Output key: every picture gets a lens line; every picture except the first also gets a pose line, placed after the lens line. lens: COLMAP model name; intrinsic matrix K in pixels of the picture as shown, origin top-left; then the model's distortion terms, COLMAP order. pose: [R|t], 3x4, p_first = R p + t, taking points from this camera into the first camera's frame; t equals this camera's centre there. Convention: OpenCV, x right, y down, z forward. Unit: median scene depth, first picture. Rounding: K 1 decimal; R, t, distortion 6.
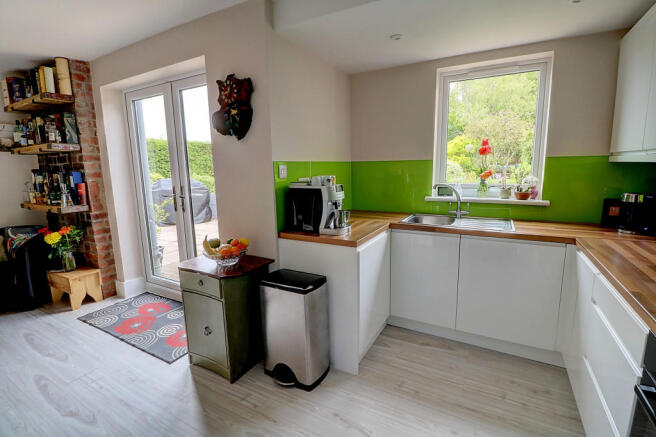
lens RADIAL K [[309.0, 0, 323.4], [0, 309.0, 215.9], [0, 0, 1]] dist [-0.018194, -0.001060]
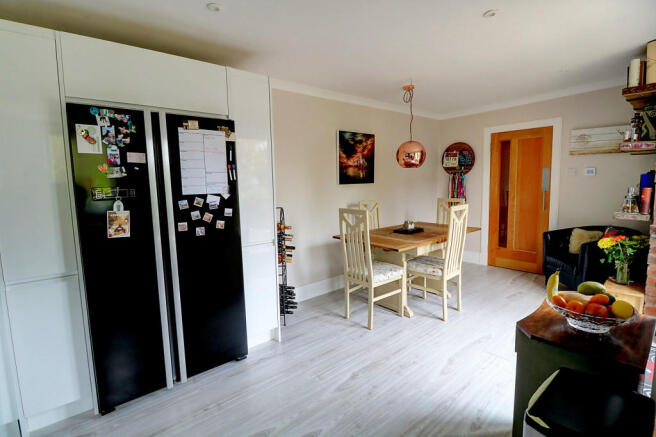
lens RADIAL K [[309.0, 0, 328.5], [0, 309.0, 216.2], [0, 0, 1]] dist [-0.018194, -0.001060]
pose [[-0.357674, 0.133341, -0.924278, 0.436774], [-0.124395, 0.974130, 0.188671, -0.120682], [0.925524, 0.182458, -0.331834, 0.740079]]
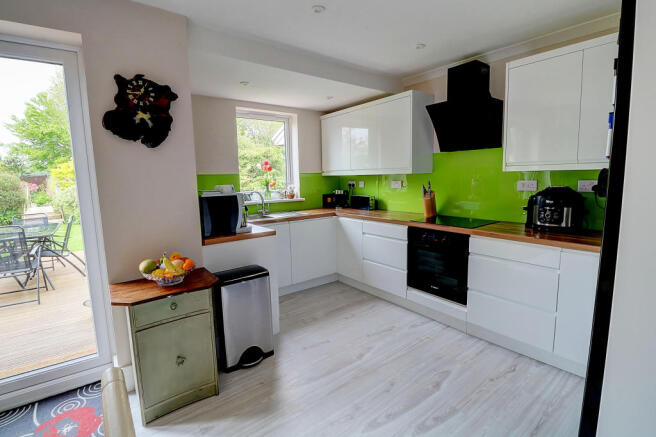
lens RADIAL K [[309.0, 0, 328.1], [0, 309.0, 217.7], [0, 0, 1]] dist [-0.018194, -0.001060]
pose [[0.383655, -0.110455, 0.916847, -0.919399], [0.162385, 0.985421, 0.050766, -0.005379], [-0.909087, 0.129406, 0.395998, 0.198959]]
